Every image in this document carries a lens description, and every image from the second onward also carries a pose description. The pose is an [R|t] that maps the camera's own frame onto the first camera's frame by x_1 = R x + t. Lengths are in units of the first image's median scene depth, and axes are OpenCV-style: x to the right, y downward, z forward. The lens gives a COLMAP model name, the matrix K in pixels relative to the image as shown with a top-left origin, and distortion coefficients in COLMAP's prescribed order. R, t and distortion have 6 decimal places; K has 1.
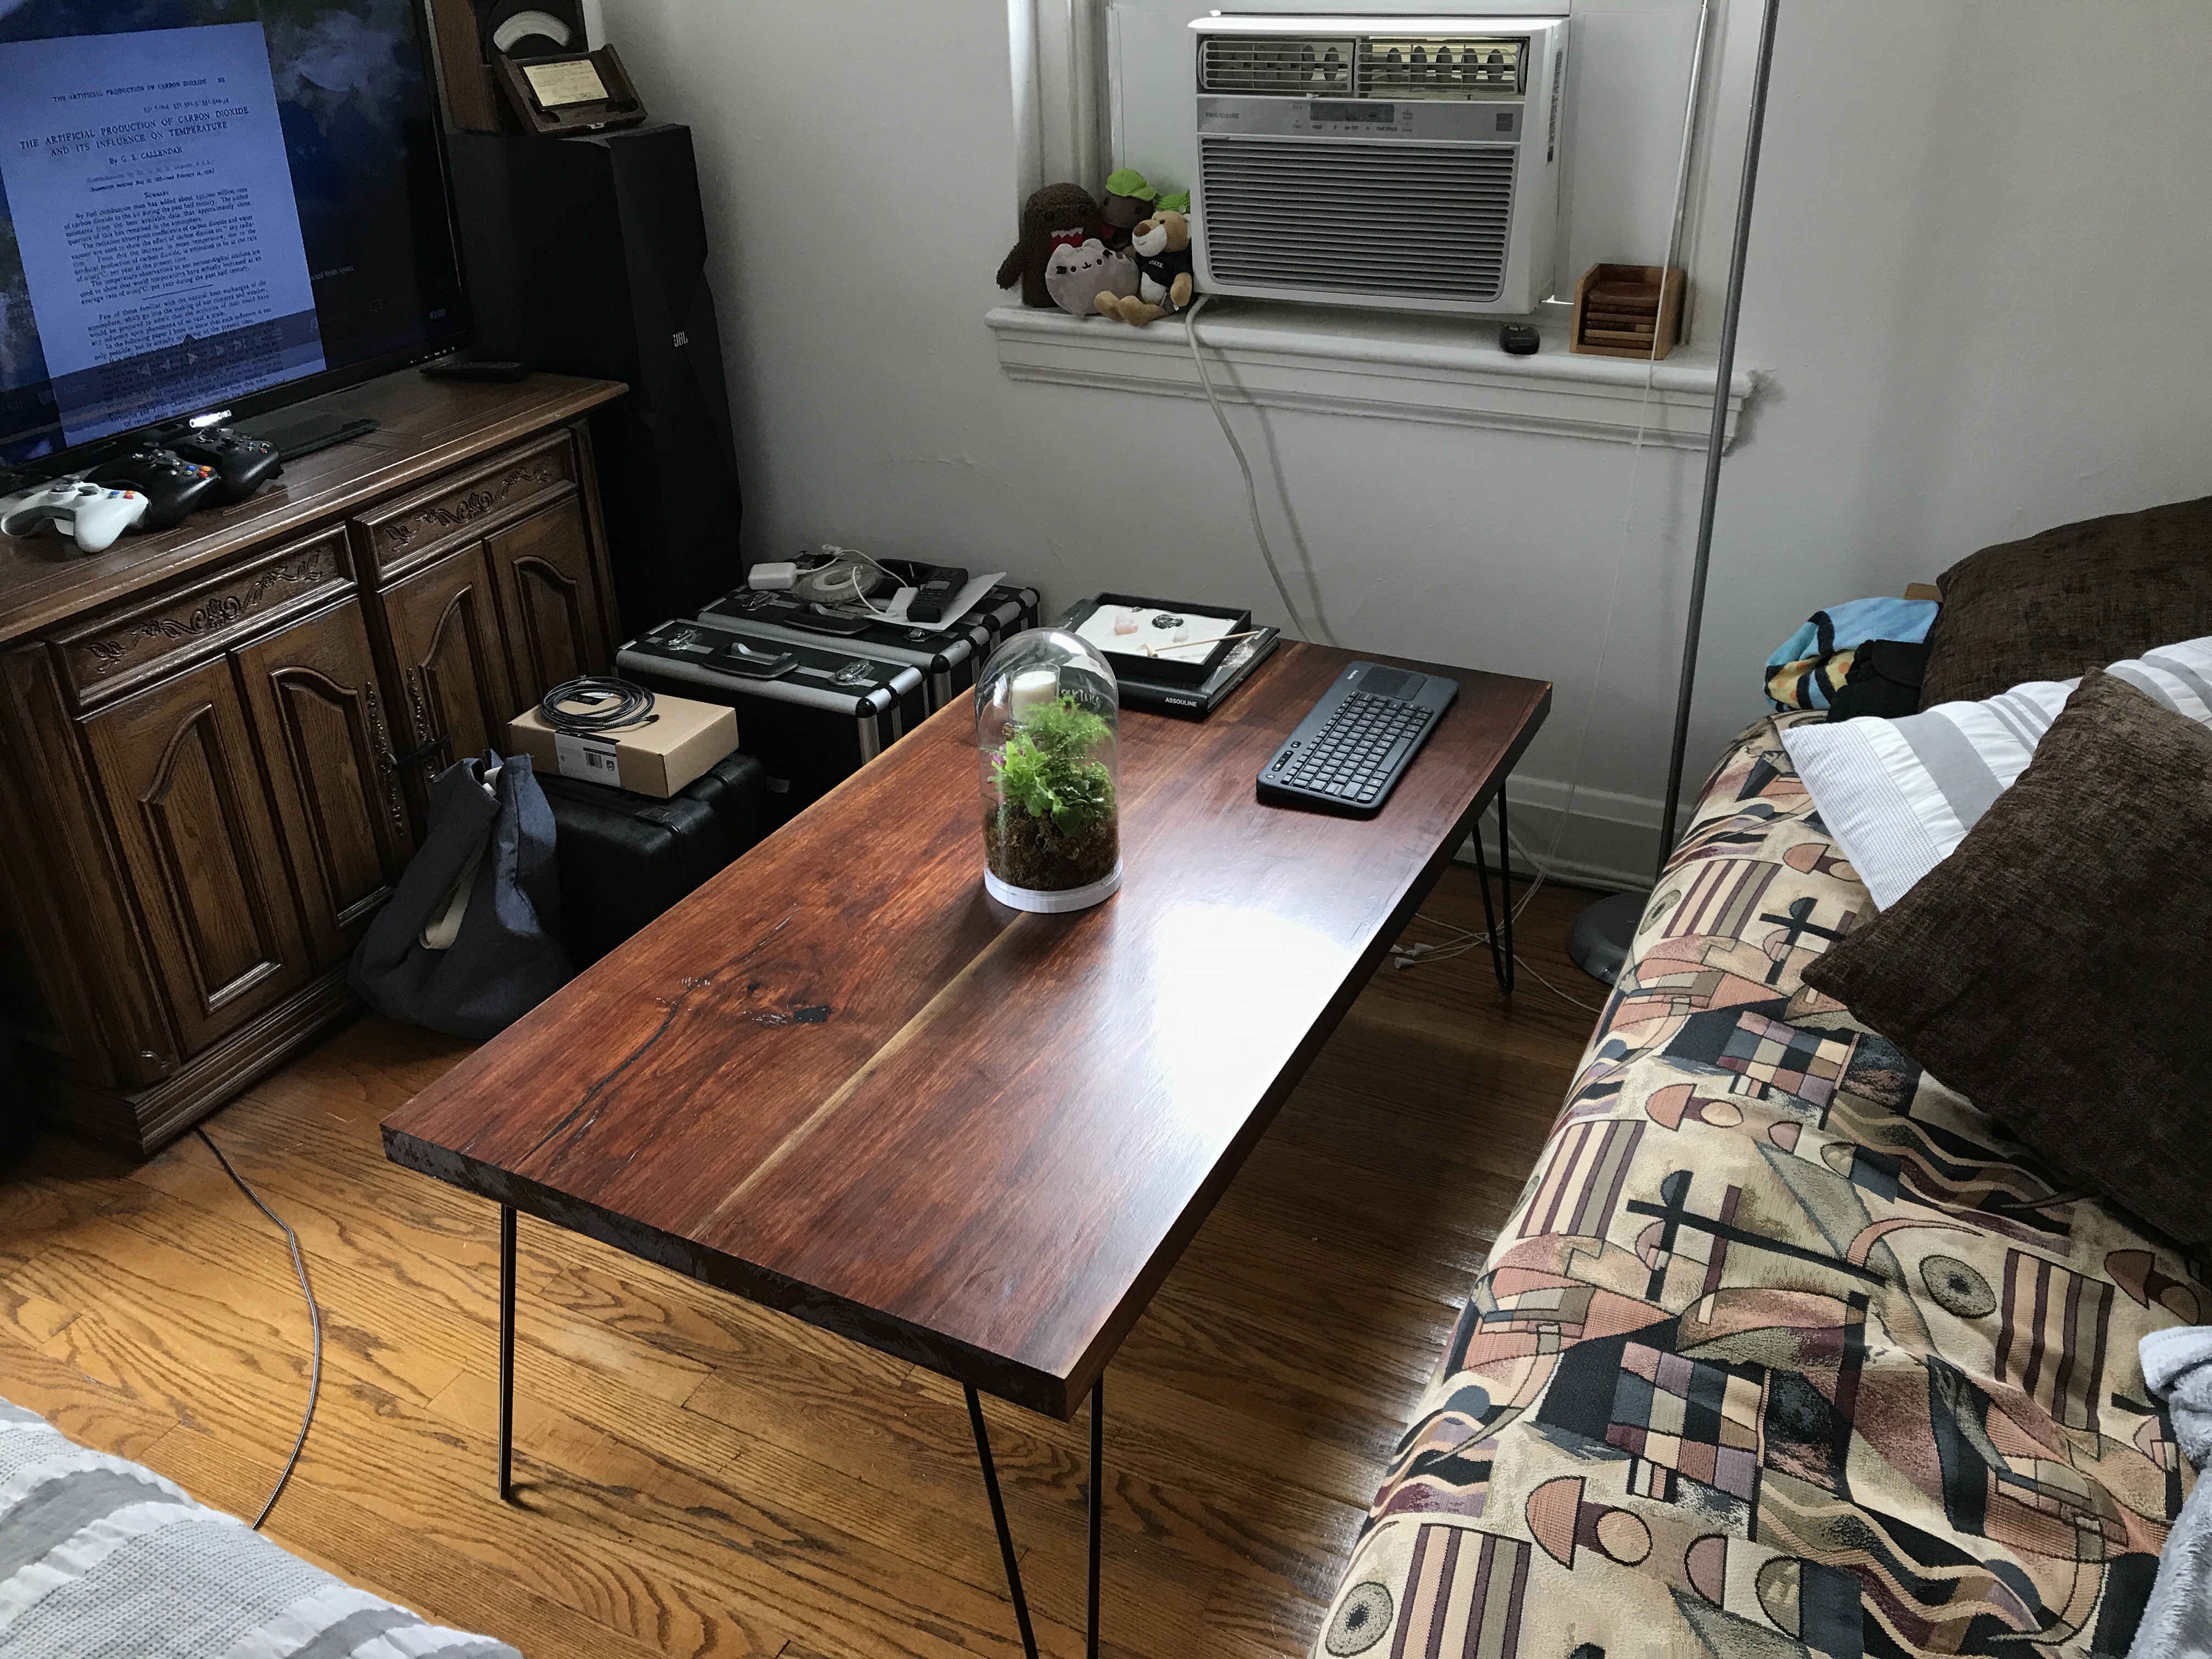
lens RADIAL K [[1820.4, 0, 1102.4], [0, 1820.4, 832.8], [0, 0, 1]] dist [0.005412, -0.014535]
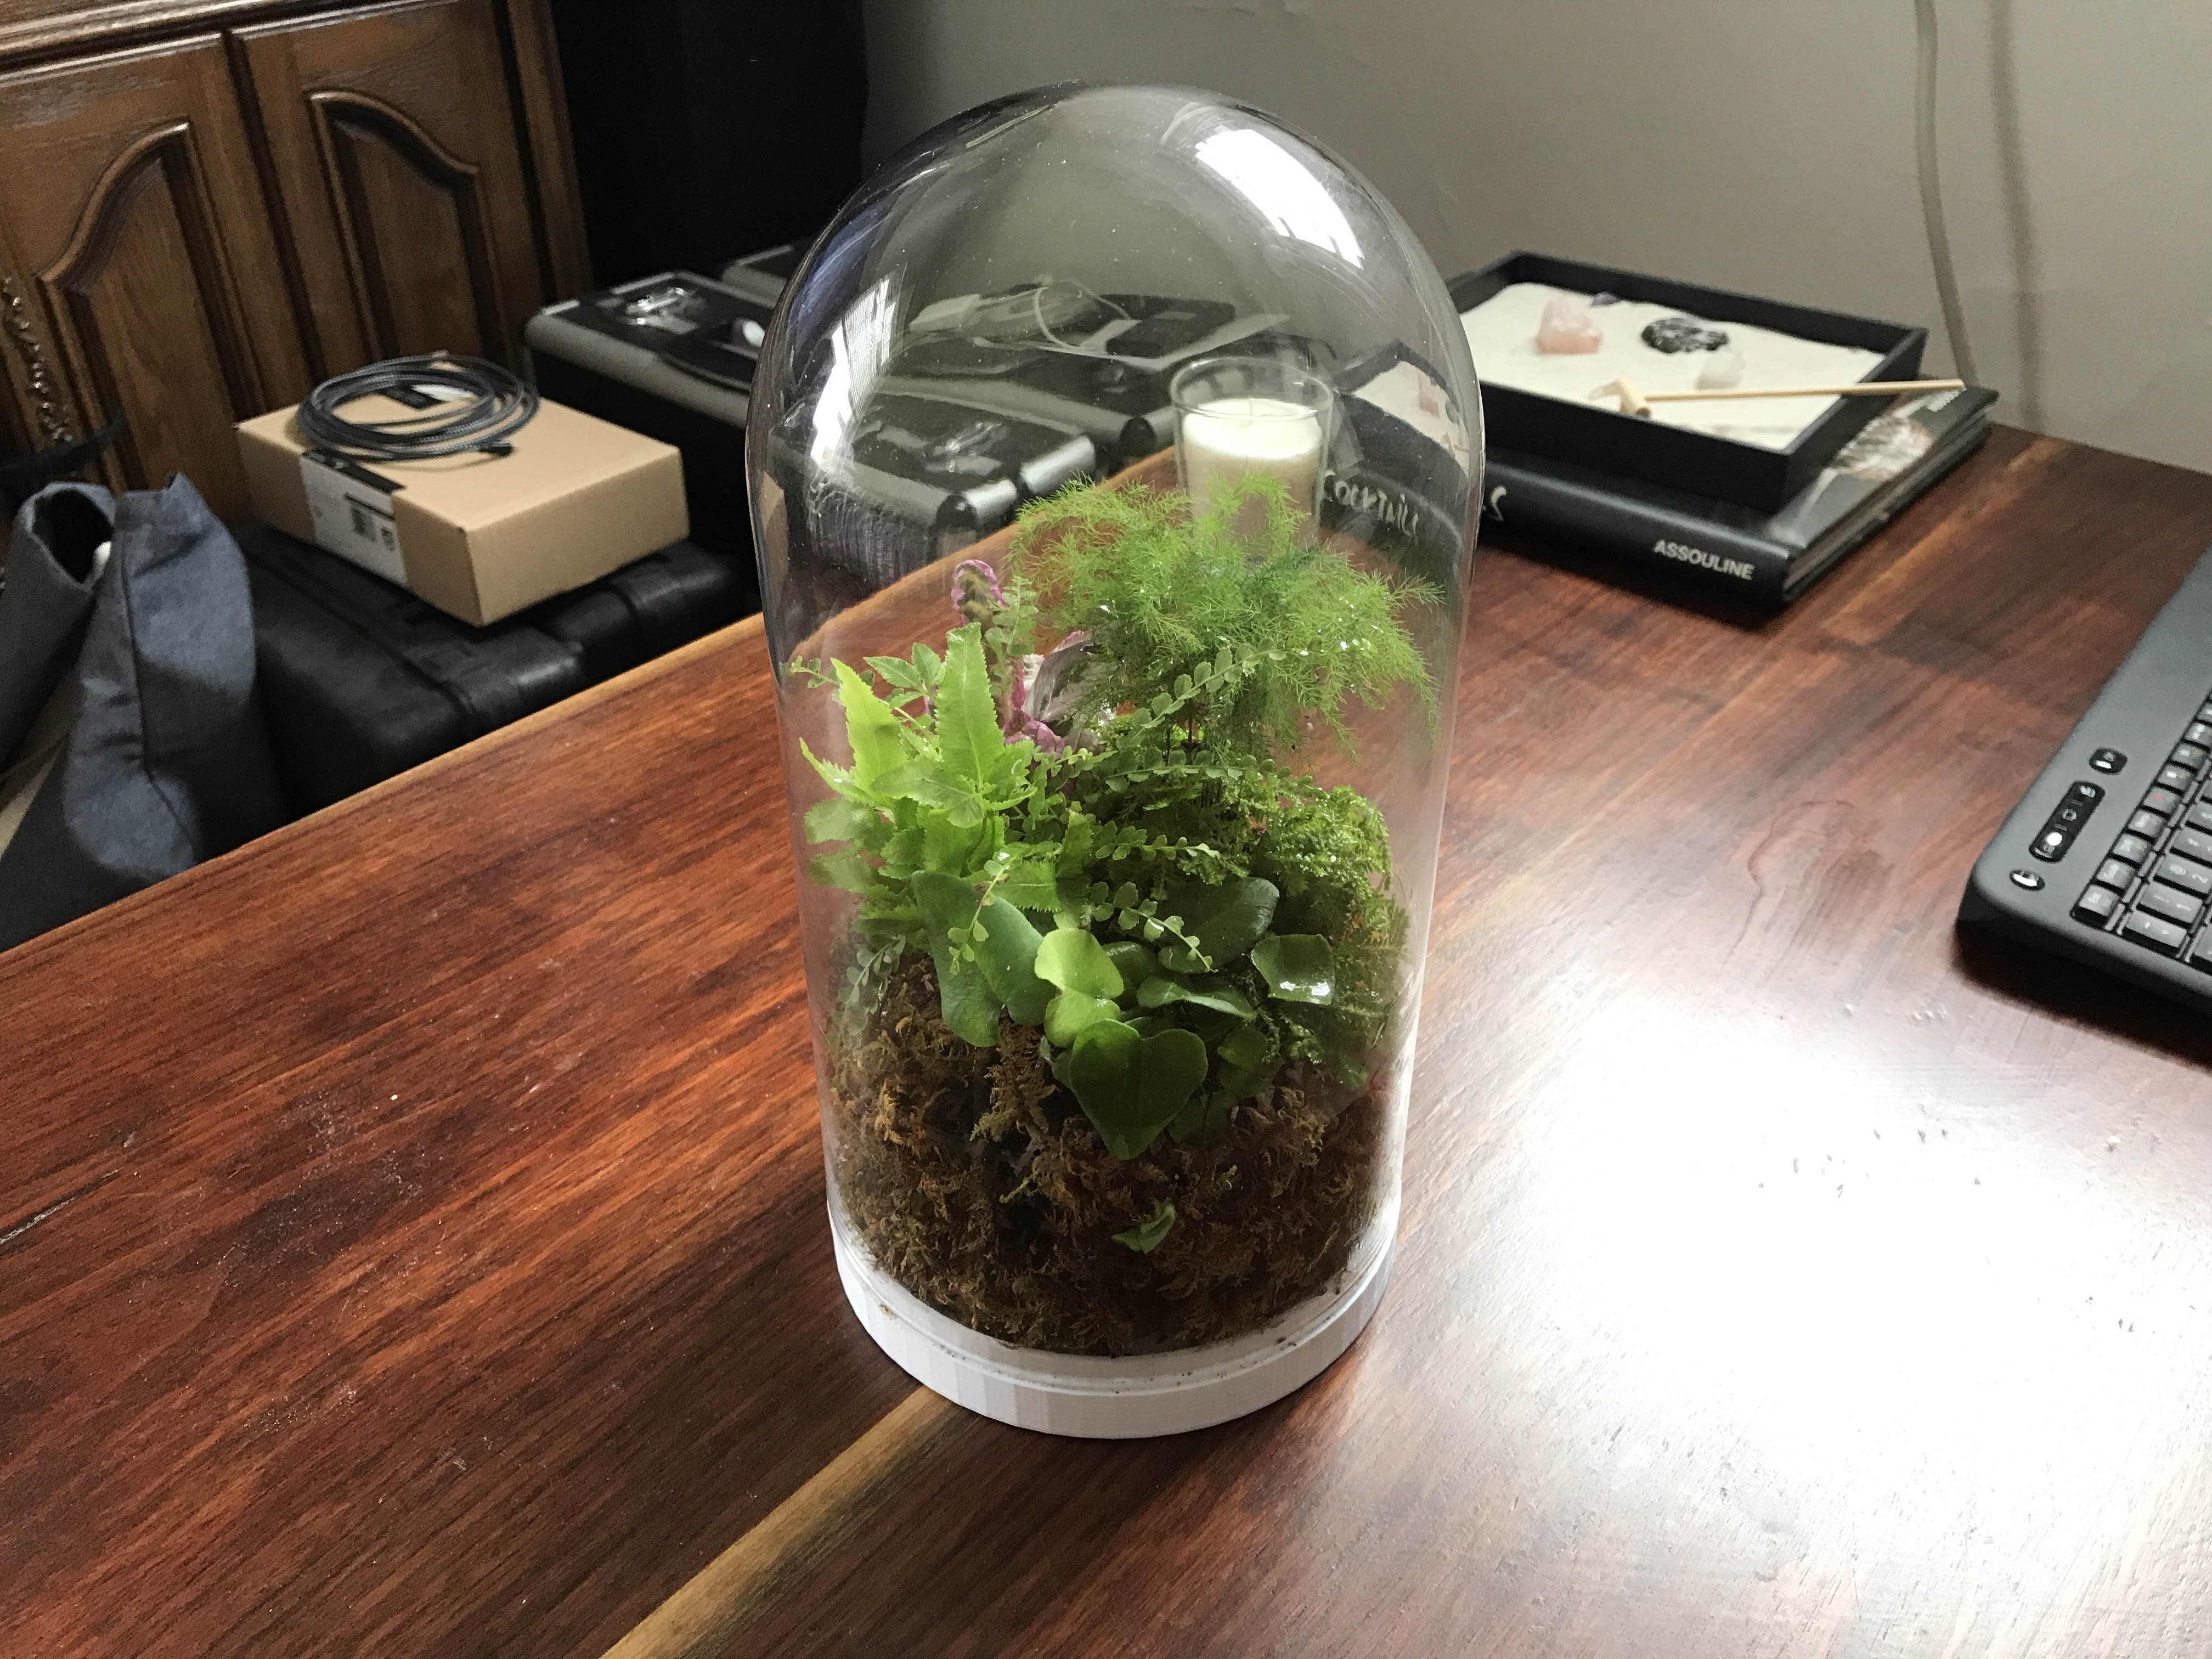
lens RADIAL K [[1820.4, 0, 1096.9], [0, 1820.4, 821.5], [0, 0, 1]] dist [0.005412, -0.014535]
pose [[0.967007, 0.156387, -0.201101, 0.010503], [-0.136946, 0.984752, 0.107283, -0.043972], [0.214812, -0.076203, 0.973678, 0.628643]]
